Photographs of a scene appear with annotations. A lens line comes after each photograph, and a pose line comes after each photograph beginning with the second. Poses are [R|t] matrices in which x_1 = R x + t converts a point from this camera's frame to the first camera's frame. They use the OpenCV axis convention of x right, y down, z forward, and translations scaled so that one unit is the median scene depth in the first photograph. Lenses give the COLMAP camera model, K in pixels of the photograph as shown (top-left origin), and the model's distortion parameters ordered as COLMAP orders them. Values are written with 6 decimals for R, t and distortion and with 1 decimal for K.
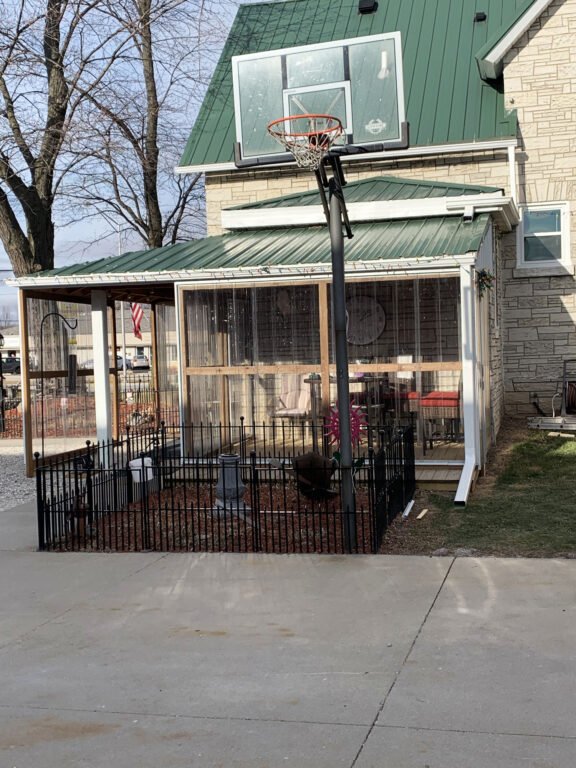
lens RADIAL K [[929.3, 0, 283.7], [0, 929.3, 380.8], [0, 0, 1]] dist [-0.014273, 0.000000]
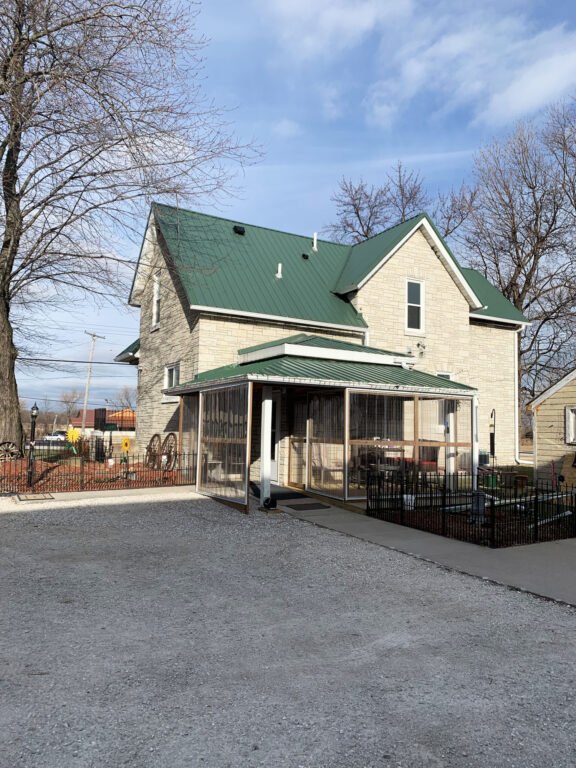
lens RADIAL K [[579.5, 0, 292.9], [0, 579.5, 381.1], [0, 0, 1]] dist [0.044103, -0.020036]
pose [[0.696378, 0.105546, 0.709871, -0.718642], [-0.014851, 0.991034, -0.132782, 0.017639], [-0.717521, 0.081924, 0.691702, 0.262107]]
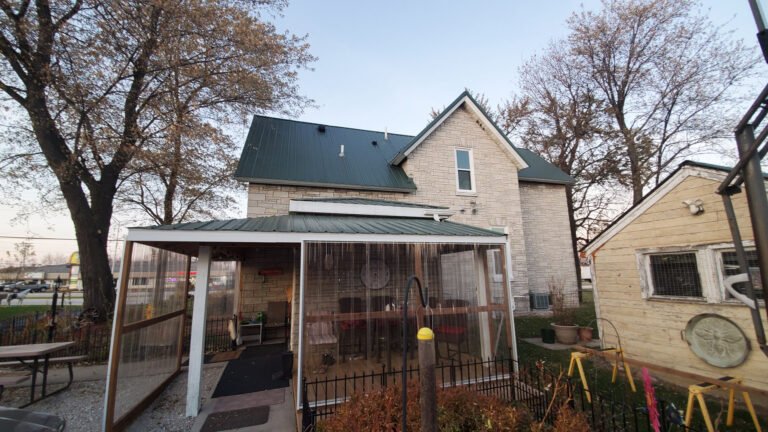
lens RADIAL K [[300.5, 0, 381.4], [0, 300.5, 222.2], [0, 0, 1]] dist [-0.002294, 0.000357]
pose [[0.835660, 0.107245, 0.538675, -0.198735], [0.014173, 0.976215, -0.216342, -0.031969], [-0.549064, 0.188423, 0.814264, 0.467524]]
